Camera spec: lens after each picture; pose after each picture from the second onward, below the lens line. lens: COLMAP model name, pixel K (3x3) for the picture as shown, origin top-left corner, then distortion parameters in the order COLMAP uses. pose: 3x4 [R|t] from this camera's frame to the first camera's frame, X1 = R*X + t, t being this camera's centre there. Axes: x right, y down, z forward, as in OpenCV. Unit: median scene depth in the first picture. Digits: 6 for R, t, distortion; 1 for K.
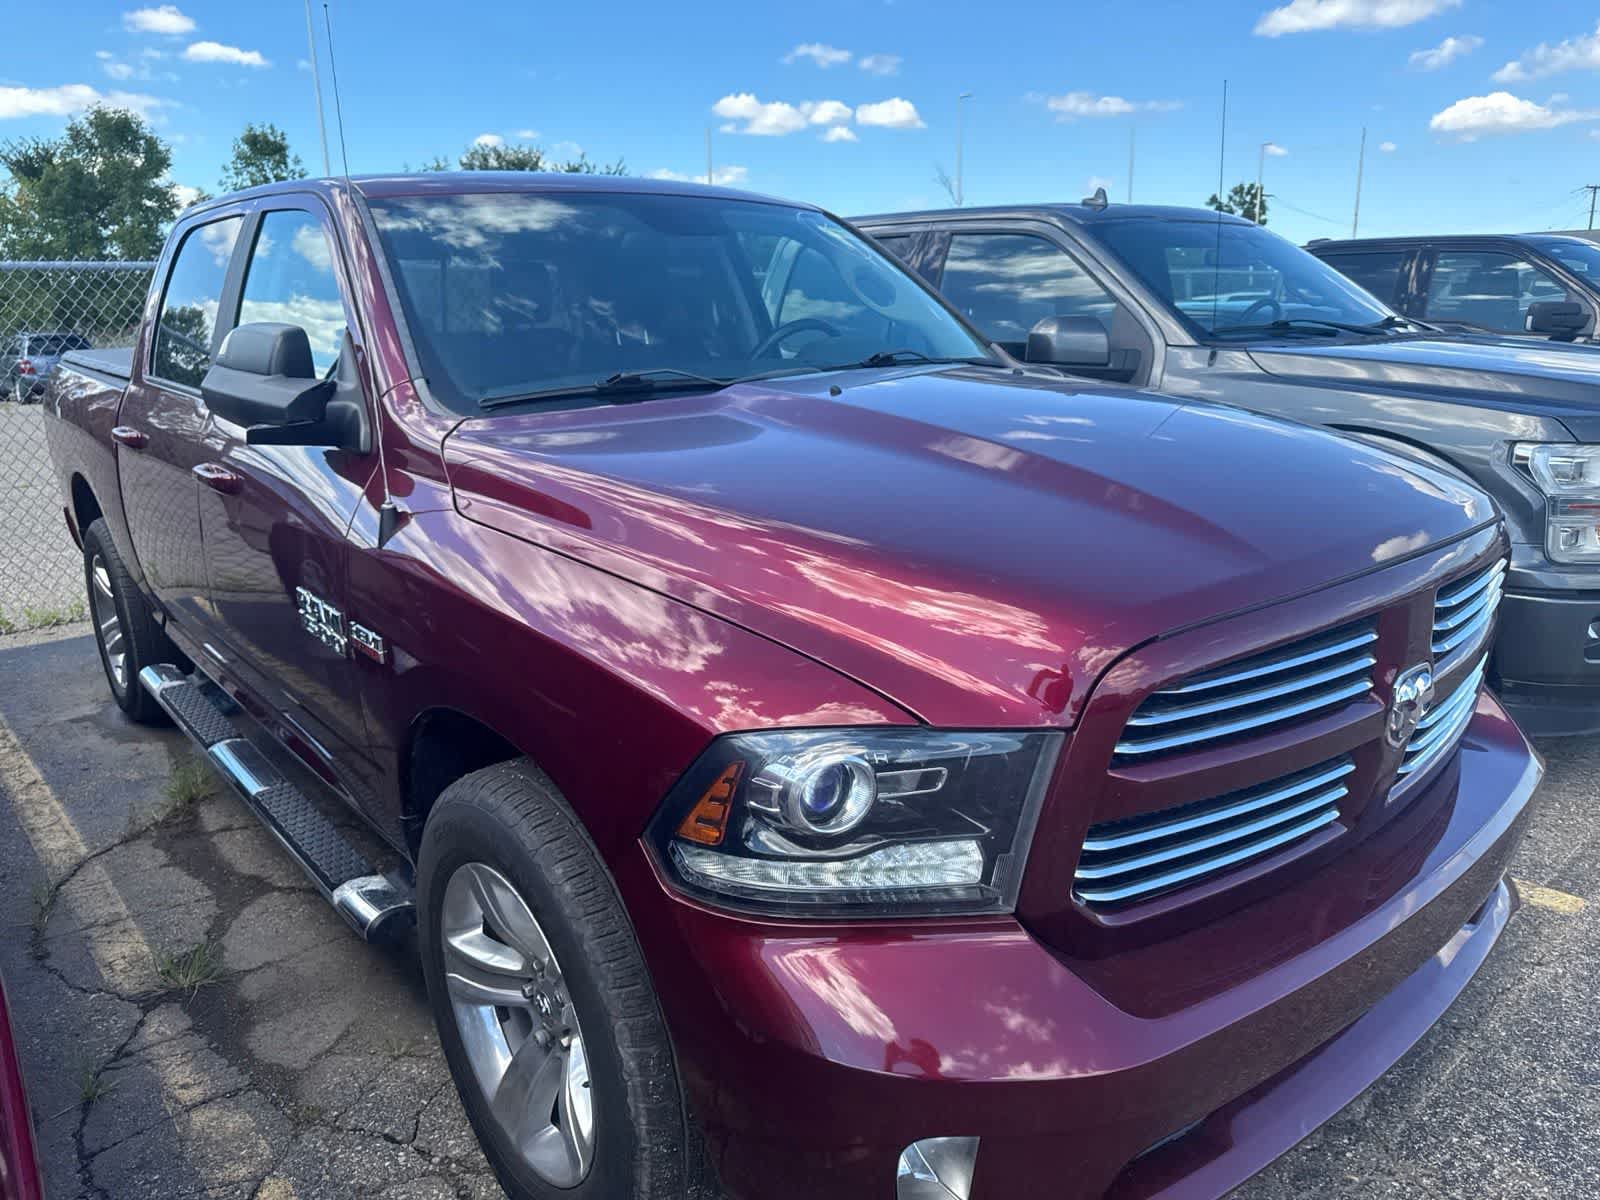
lens RADIAL K [[1142.1, 0, 796.1], [0, 1142.1, 603.0], [0, 0, 1]] dist [0.014149, -0.015799]
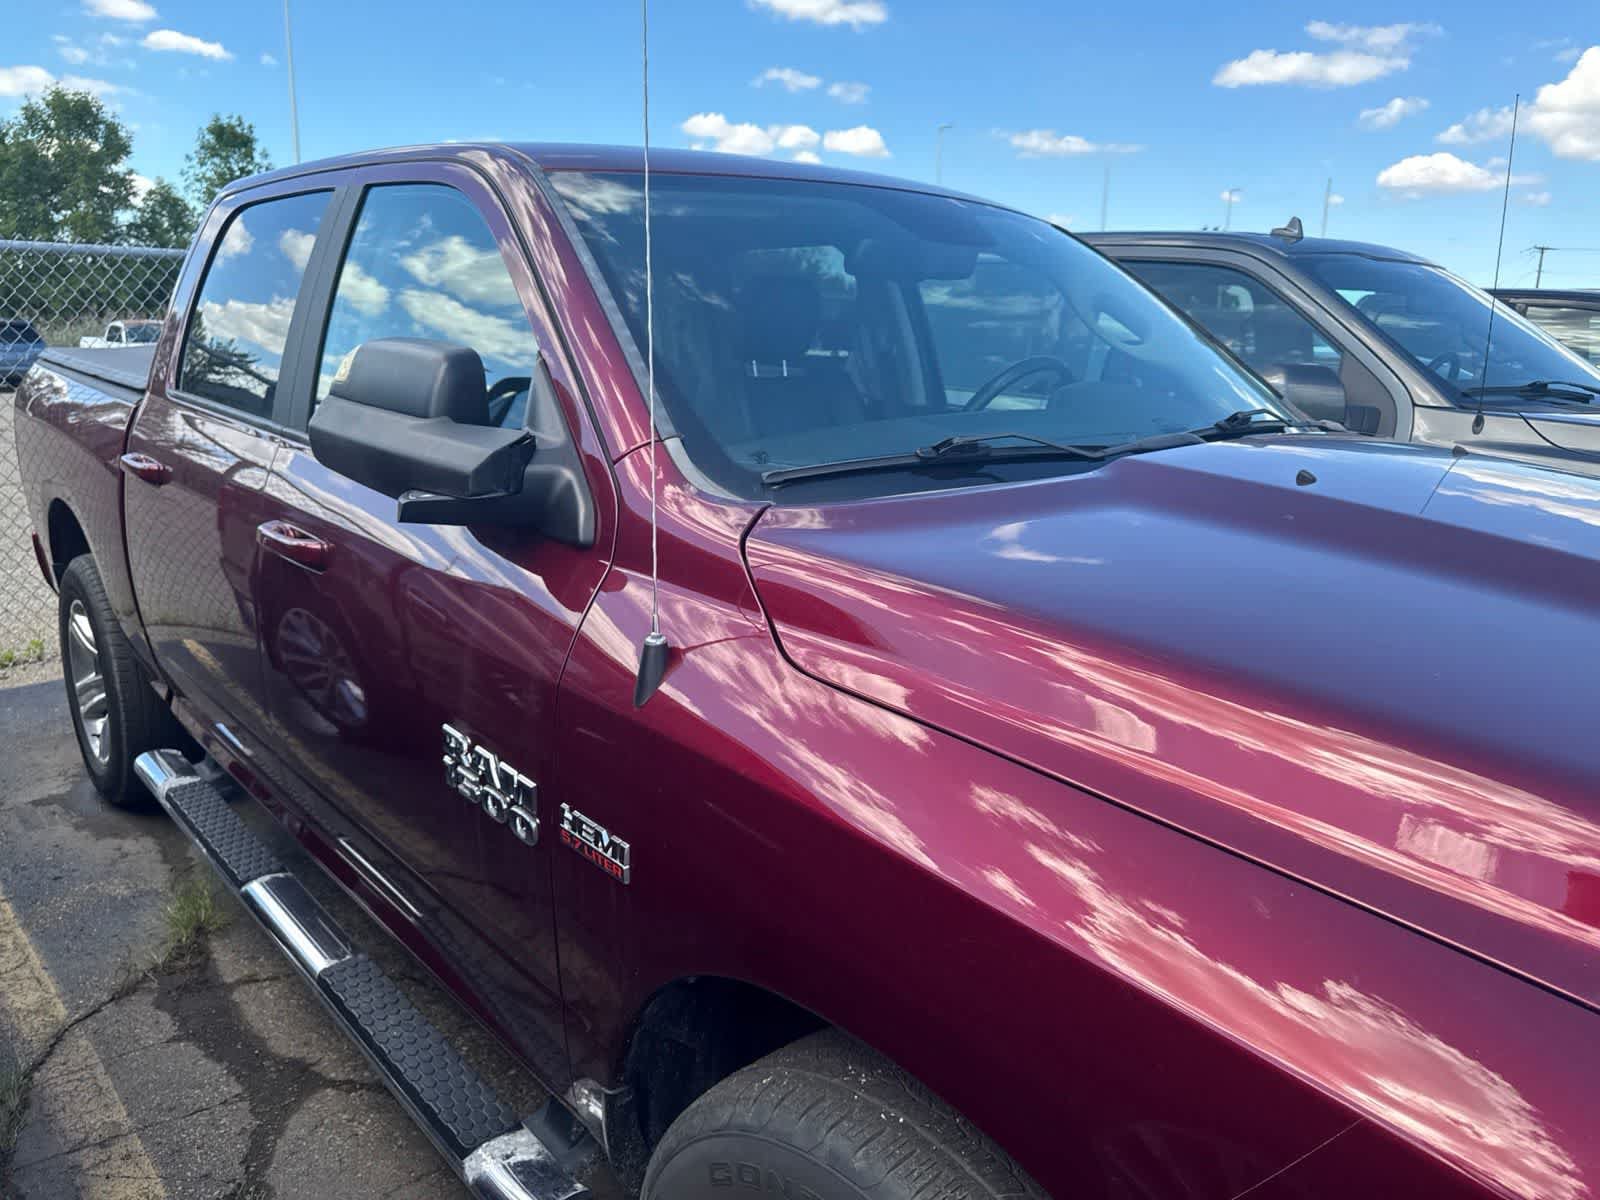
lens RADIAL K [[1142.1, 0, 801.8], [0, 1142.1, 593.7], [0, 0, 1]] dist [0.014149, -0.015799]
pose [[0.998211, 0.035532, 0.048089, -0.188749], [-0.034340, 0.999087, -0.025397, -0.060889], [-0.048948, 0.023701, 0.998520, 0.223747]]
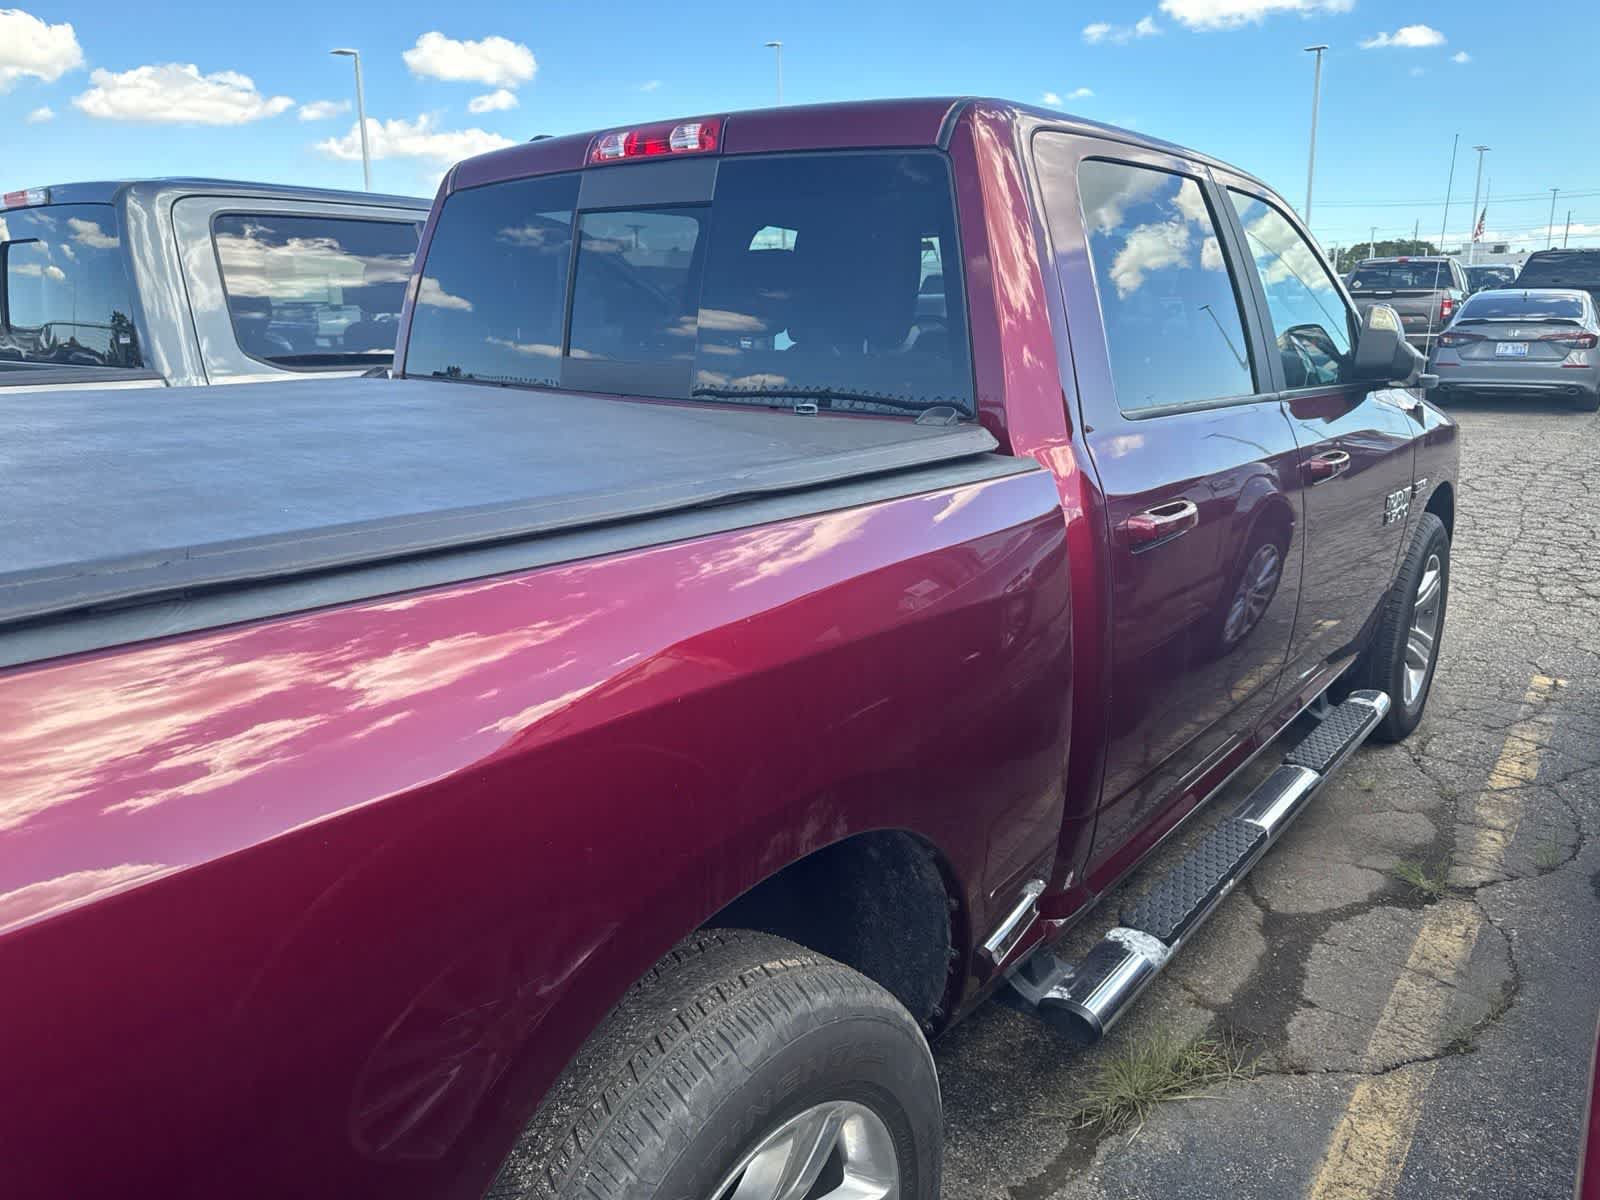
lens RADIAL K [[1142.1, 0, 791.6], [0, 1142.1, 600.2], [0, 0, 1]] dist [0.014149, -0.015799]
pose [[-0.198807, -0.228696, 0.952982, -1.189922], [0.264623, 0.923748, 0.276885, -0.342422], [-0.943637, 0.307227, -0.123130, 1.377722]]
